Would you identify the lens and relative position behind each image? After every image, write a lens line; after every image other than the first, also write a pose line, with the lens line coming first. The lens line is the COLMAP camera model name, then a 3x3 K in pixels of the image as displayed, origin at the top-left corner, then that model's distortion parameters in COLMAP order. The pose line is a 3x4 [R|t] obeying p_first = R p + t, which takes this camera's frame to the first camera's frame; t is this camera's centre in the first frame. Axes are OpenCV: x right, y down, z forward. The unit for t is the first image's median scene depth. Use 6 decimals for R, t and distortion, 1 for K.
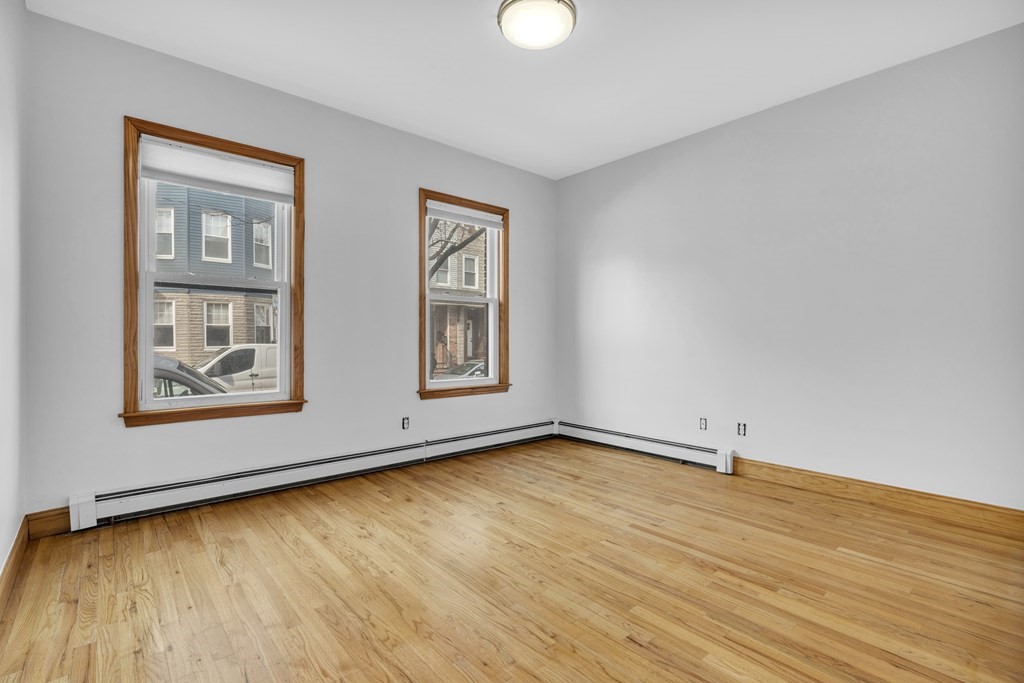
lens RADIAL K [[490.4, 0, 515.7], [0, 490.4, 337.7], [0, 0, 1]] dist [0.001474, 0.000816]
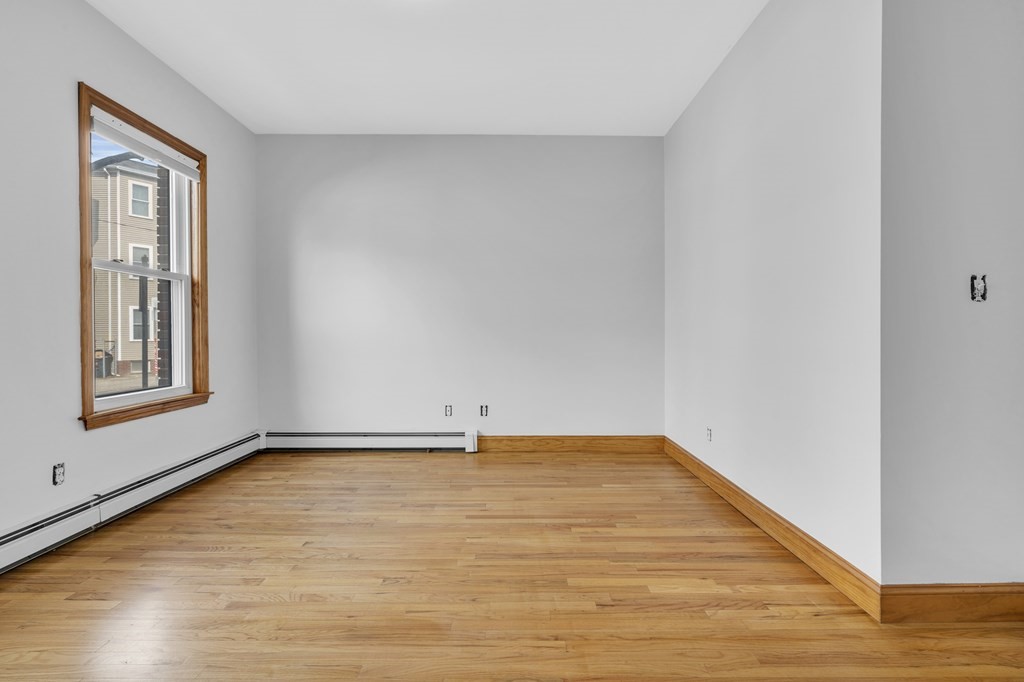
lens RADIAL K [[480.8, 0, 513.1], [0, 480.8, 335.7], [0, 0, 1]] dist [-0.001782, 0.000384]
pose [[0.637944, -0.005850, 0.770061, -0.357846], [-0.001483, 0.999960, 0.008825, 0.002492], [-0.770081, -0.006772, 0.637910, 0.237630]]
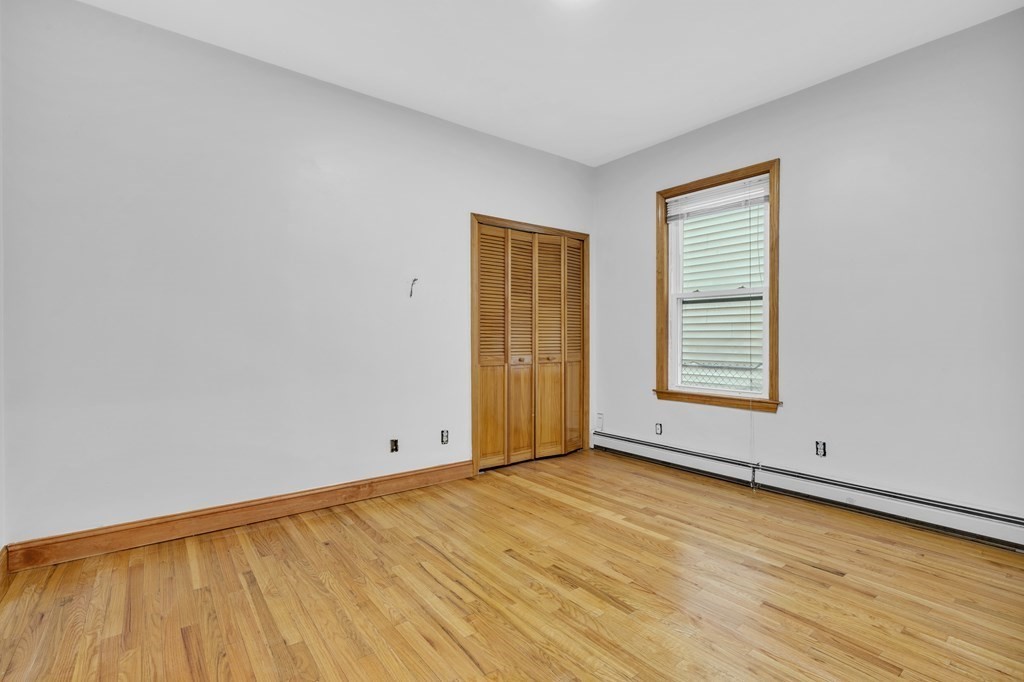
lens RADIAL K [[480.8, 0, 513.1], [0, 480.8, 335.7], [0, 0, 1]] dist [-0.001782, 0.000384]
pose [[-0.042589, -0.008145, -0.999059, 0.942152], [-0.002815, 0.999964, -0.008033, 0.005433], [0.999089, 0.002470, -0.042610, 0.851535]]
